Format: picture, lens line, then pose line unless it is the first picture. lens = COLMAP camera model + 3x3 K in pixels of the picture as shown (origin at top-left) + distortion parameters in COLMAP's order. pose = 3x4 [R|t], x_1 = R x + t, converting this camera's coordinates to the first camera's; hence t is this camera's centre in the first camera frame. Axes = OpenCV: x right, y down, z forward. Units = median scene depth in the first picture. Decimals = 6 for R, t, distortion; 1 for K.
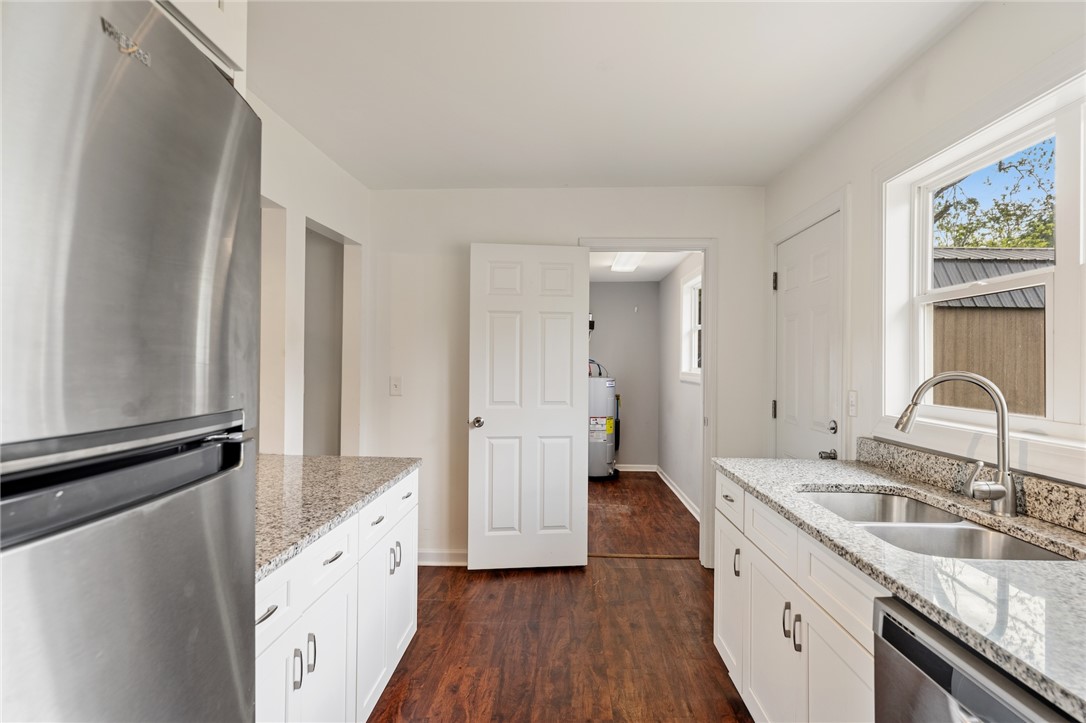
lens RADIAL K [[586.8, 0, 543.0], [0, 586.8, 361.5], [0, 0, 1]] dist [0.004226, -0.000736]
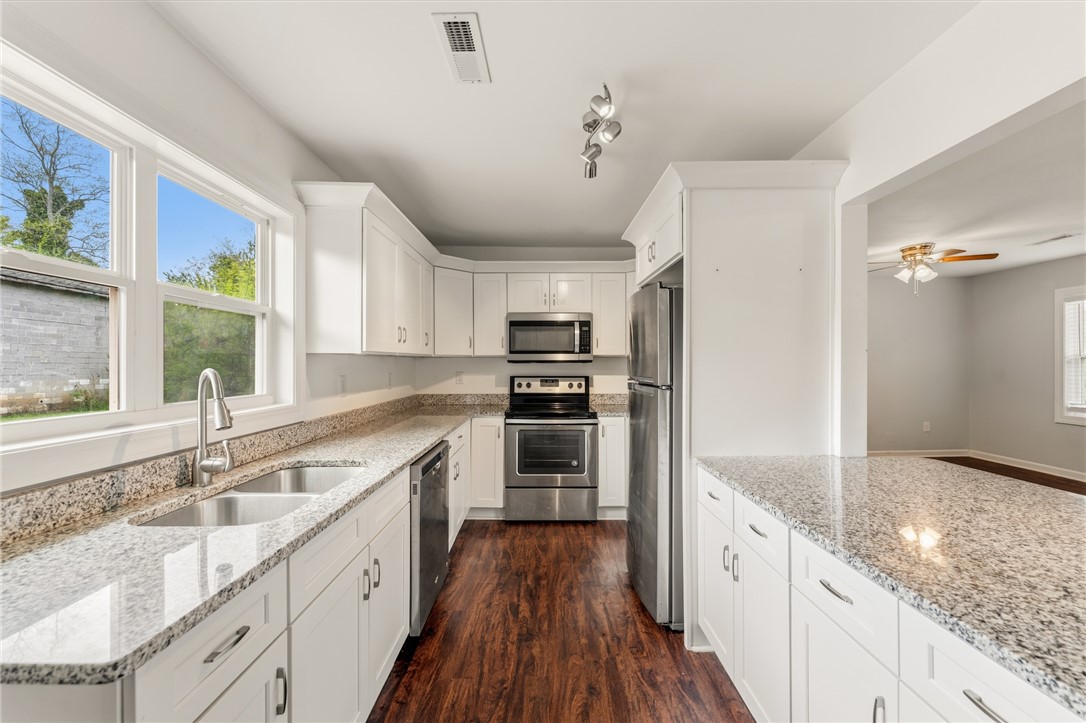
lens RADIAL K [[431.6, 0, 543.0], [0, 431.6, 361.5], [0, 0, 1]] dist [0.001150, -0.000094]
pose [[-0.999365, -0.004725, -0.035316, 0.094121], [-0.004349, 0.999933, -0.010710, 0.008930], [0.035364, -0.010550, -0.999319, 1.745156]]
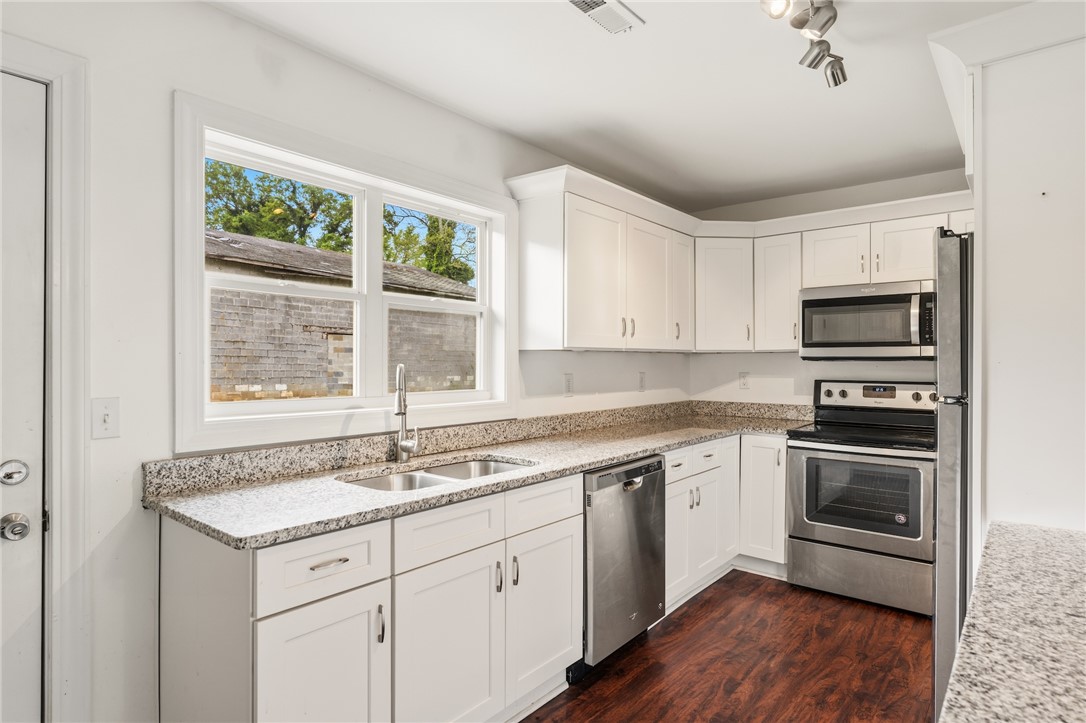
lens RADIAL K [[586.8, 0, 543.0], [0, 586.8, 361.5], [0, 0, 1]] dist [0.004226, -0.000736]
pose [[-0.794096, -0.006316, 0.607759, -0.342088], [-0.009665, 0.999951, -0.002236, 0.010040], [-0.607715, -0.007650, -0.794118, 1.762212]]
